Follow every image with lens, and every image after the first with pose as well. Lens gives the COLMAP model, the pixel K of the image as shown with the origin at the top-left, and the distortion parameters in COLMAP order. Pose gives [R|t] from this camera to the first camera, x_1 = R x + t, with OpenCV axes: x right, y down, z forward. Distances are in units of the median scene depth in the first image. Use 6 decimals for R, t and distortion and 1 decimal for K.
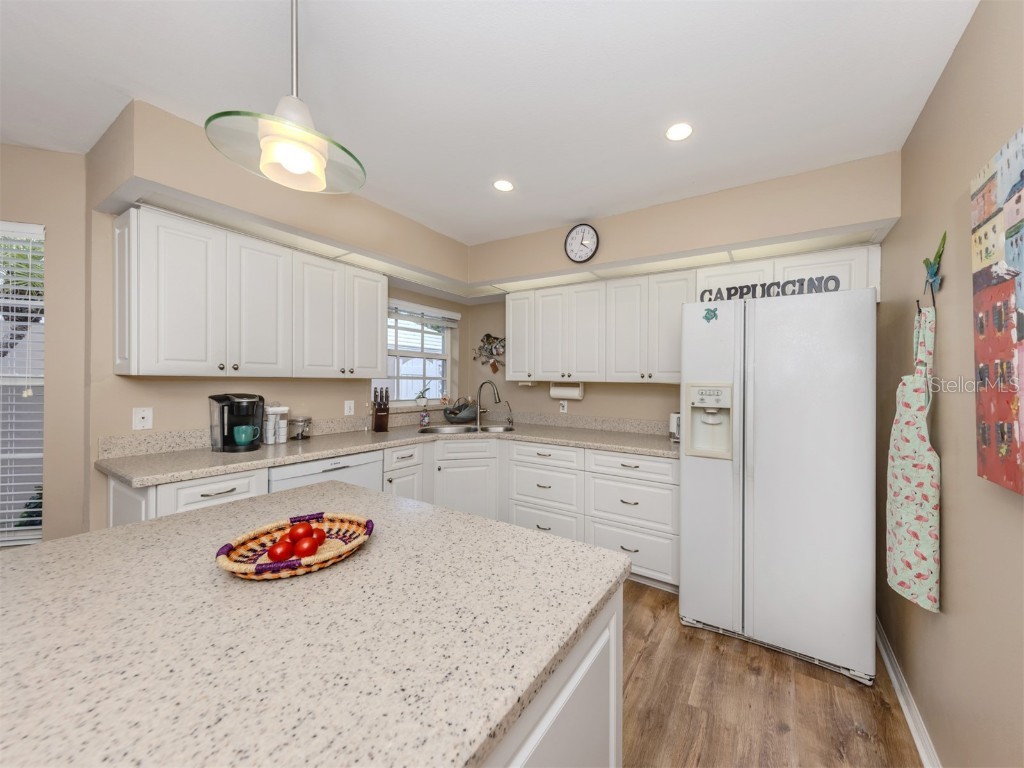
lens RADIAL K [[367.6, 0, 565.0], [0, 367.6, 385.9], [0, 0, 1]] dist [0.009190, -0.000490]
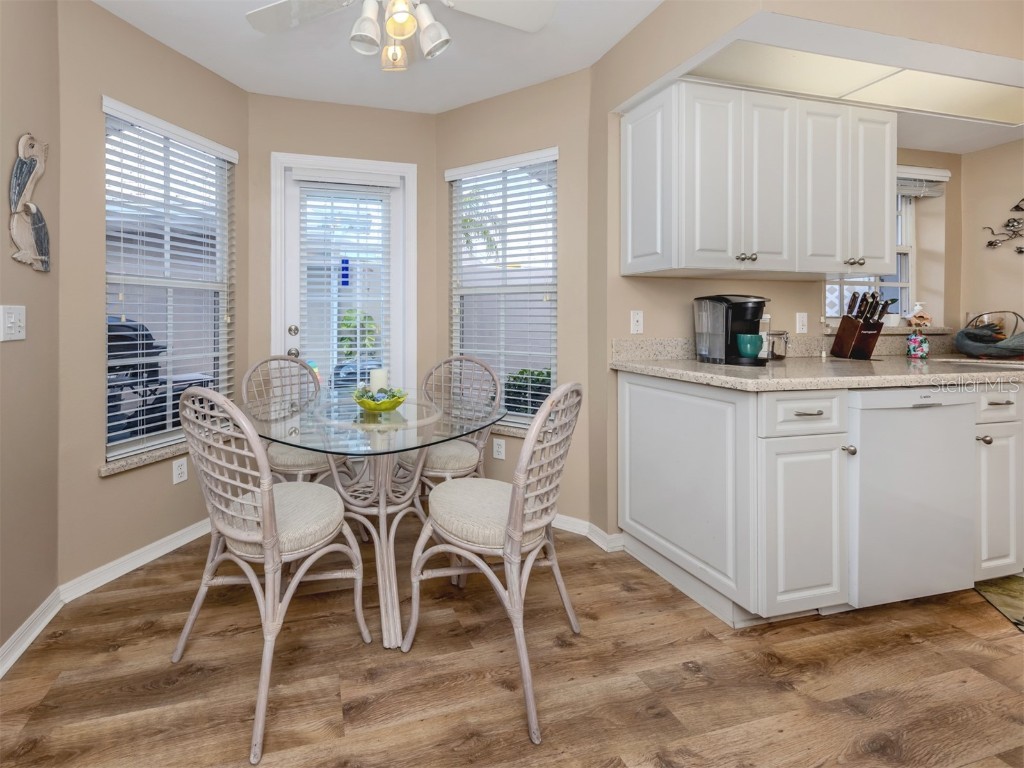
lens RADIAL K [[435.2, 0, 438.1], [0, 435.2, 312.0], [0, 0, 1]] dist [0.004577, 0.001056]
pose [[0.674895, -0.014415, -0.737773, -0.579536], [-0.000293, 0.999804, -0.019803, 0.074444], [0.737914, 0.013581, 0.674759, -0.101654]]
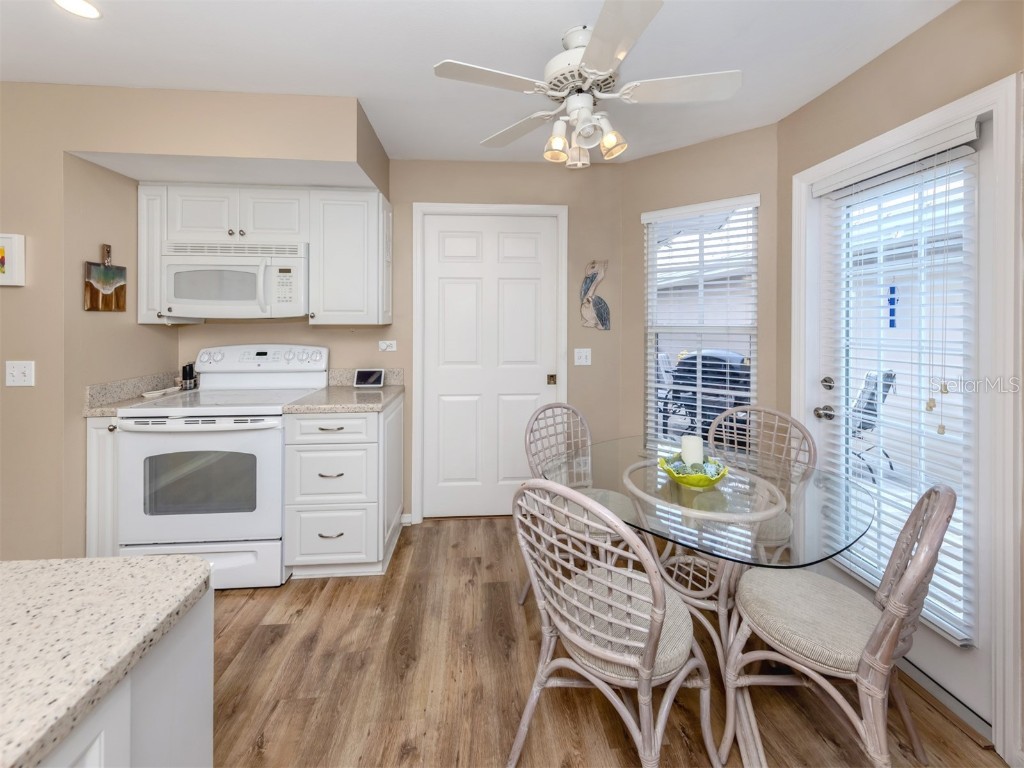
lens RADIAL K [[403.7, 0, 474.8], [0, 403.7, 326.5], [0, 0, 1]] dist [-0.002063, -0.000061]
pose [[-0.827384, -0.005701, -0.561607, -0.608007], [-0.020772, 0.999575, 0.020455, -0.027119], [0.561252, 0.028589, -0.827151, 0.738205]]
